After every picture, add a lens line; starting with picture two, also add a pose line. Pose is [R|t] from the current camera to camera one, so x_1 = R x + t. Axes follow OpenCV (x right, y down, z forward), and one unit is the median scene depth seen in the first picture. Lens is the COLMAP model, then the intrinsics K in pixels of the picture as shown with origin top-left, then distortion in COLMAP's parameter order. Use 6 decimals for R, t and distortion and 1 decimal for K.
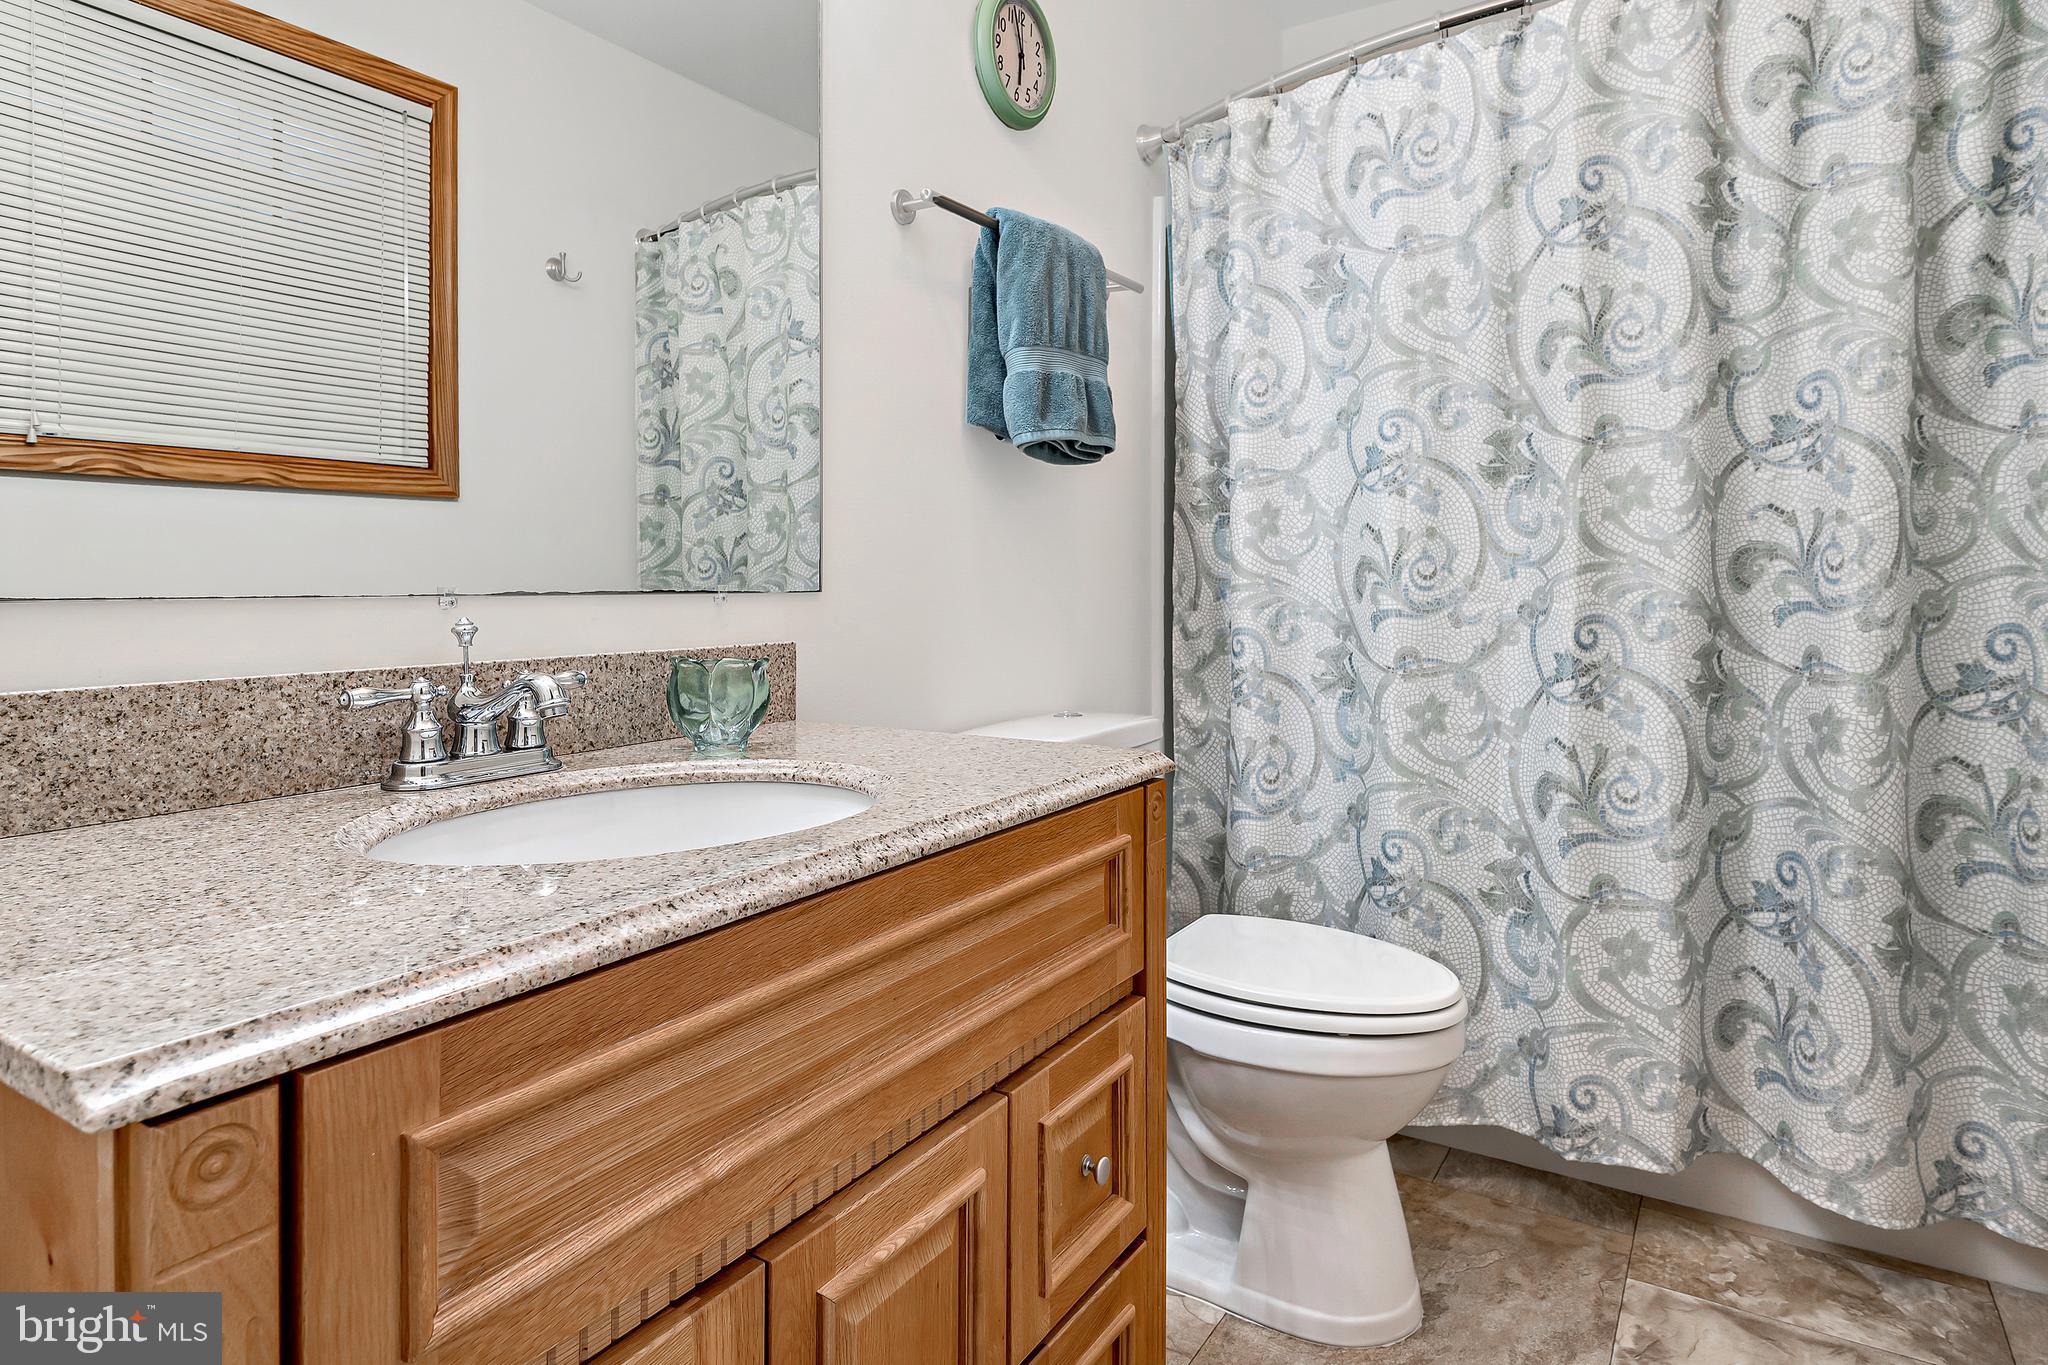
lens RADIAL K [[1187.8, 0, 1025.8], [0, 1187.8, 586.7], [0, 0, 1]] dist [-0.001231, 0.000849]
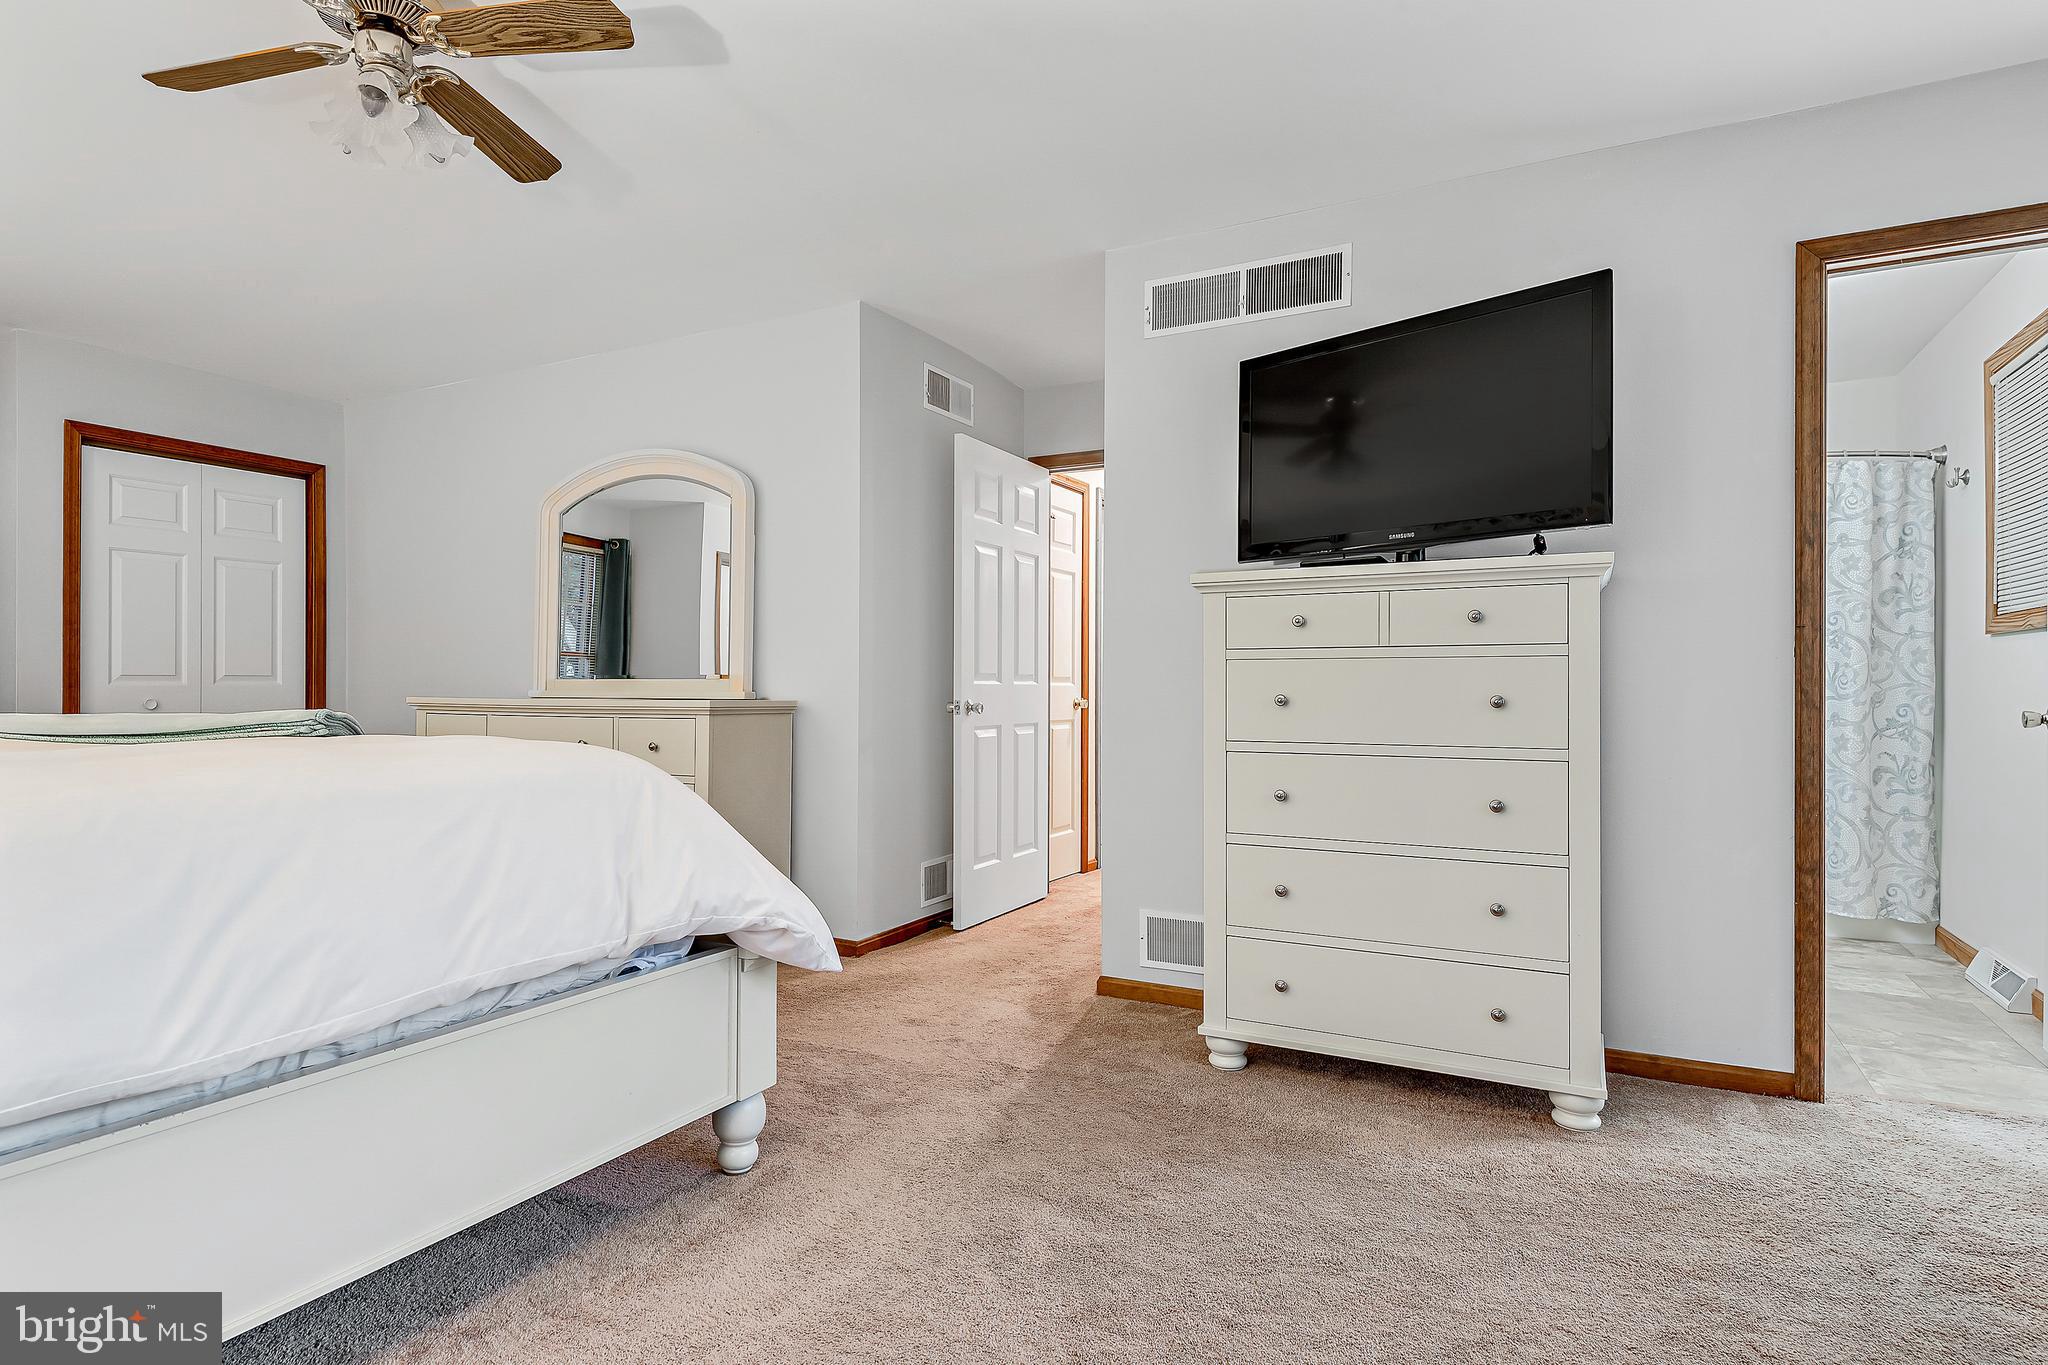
lens RADIAL K [[1115.9, 0, 1013.1], [0, 1115.9, 679.3], [0, 0, 1]] dist [0.024821, -0.015624]
pose [[0.997089, 0.000344, 0.076250, -1.468963], [0.000067, 0.999986, -0.005384, -0.012399], [-0.076251, 0.005373, 0.997074, -1.487320]]
